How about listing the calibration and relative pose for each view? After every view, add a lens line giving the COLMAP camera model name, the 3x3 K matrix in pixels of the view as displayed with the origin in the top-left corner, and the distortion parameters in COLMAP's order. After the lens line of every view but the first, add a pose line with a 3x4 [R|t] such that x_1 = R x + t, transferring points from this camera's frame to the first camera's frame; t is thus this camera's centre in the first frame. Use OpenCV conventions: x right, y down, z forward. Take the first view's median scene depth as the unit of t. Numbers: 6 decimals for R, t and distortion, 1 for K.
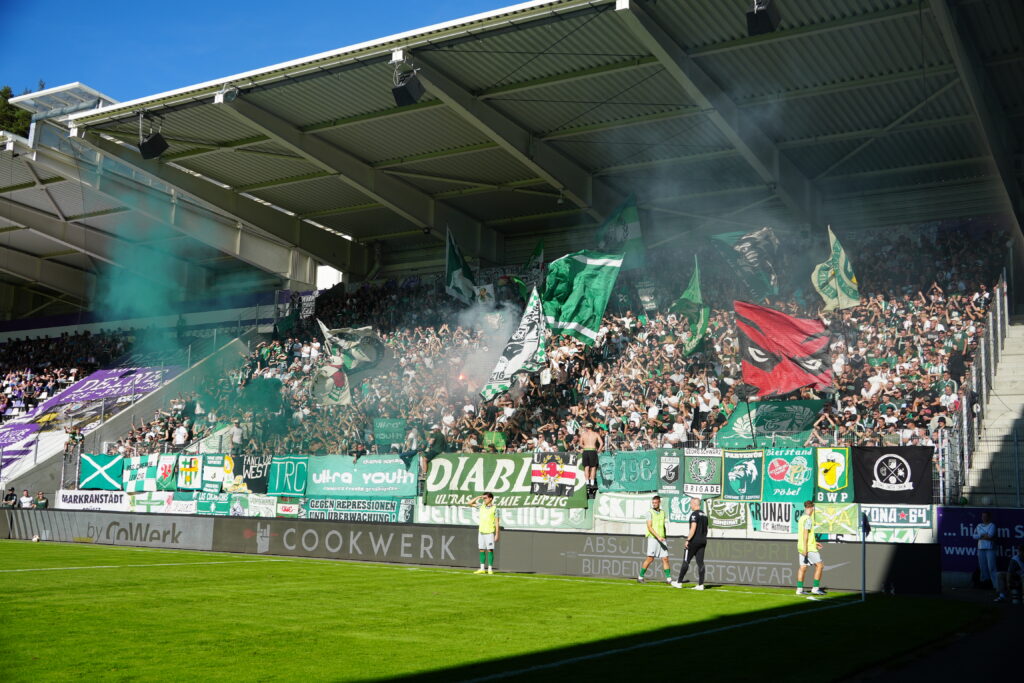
lens RADIAL K [[1123.2, 0, 512.0], [0, 1123.2, 341.5], [0, 0, 1]] dist [-0.031396, 0.028341]
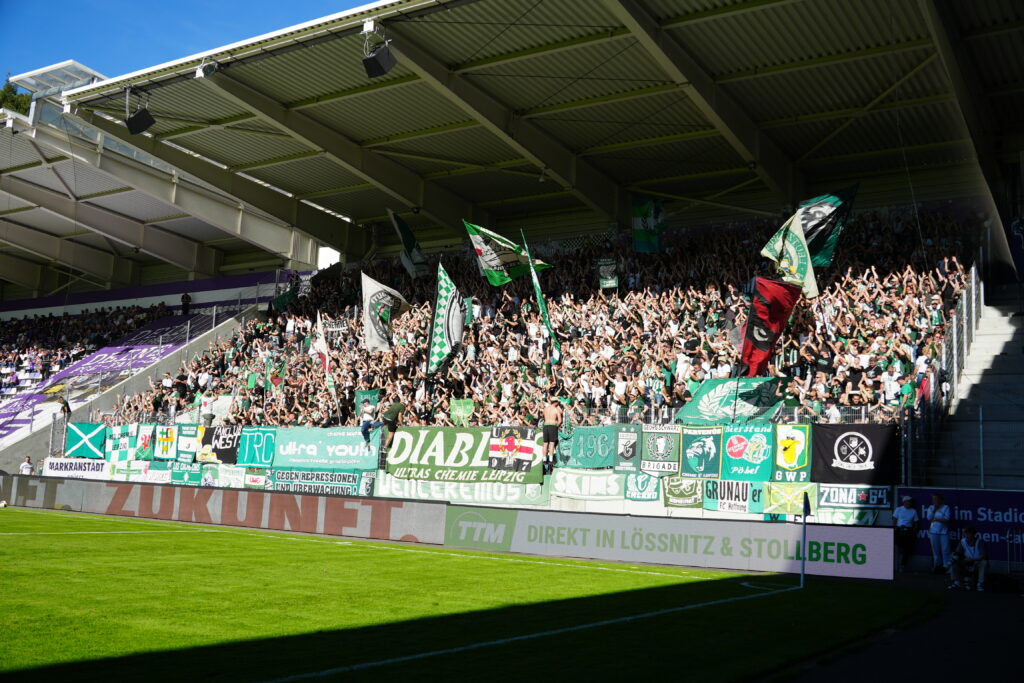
lens RADIAL K [[1043.0, 0, 512.0], [0, 1043.0, 341.5], [0, 0, 1]] dist [-0.083090, 0.100819]
pose [[0.999531, 0.013798, -0.027328, 0.051466], [-0.013557, 0.999868, 0.008982, 0.013928], [0.027448, -0.008608, 0.999586, 0.079276]]
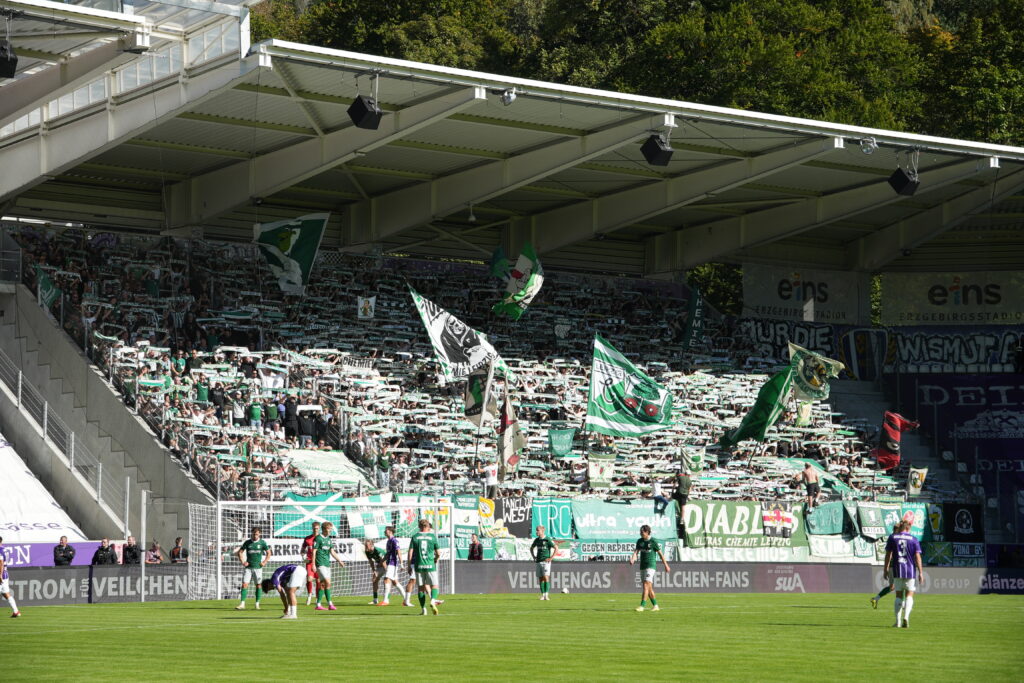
lens RADIAL K [[2512.6, 0, 512.0], [0, 2512.6, 341.5], [0, 0, 1]] dist [0.539996, -0.155915]
pose [[0.349970, 0.083828, 0.933003, -2.226610], [-0.092162, 0.994237, -0.054759, 0.087495], [-0.932216, -0.066824, 0.355679, 0.259943]]
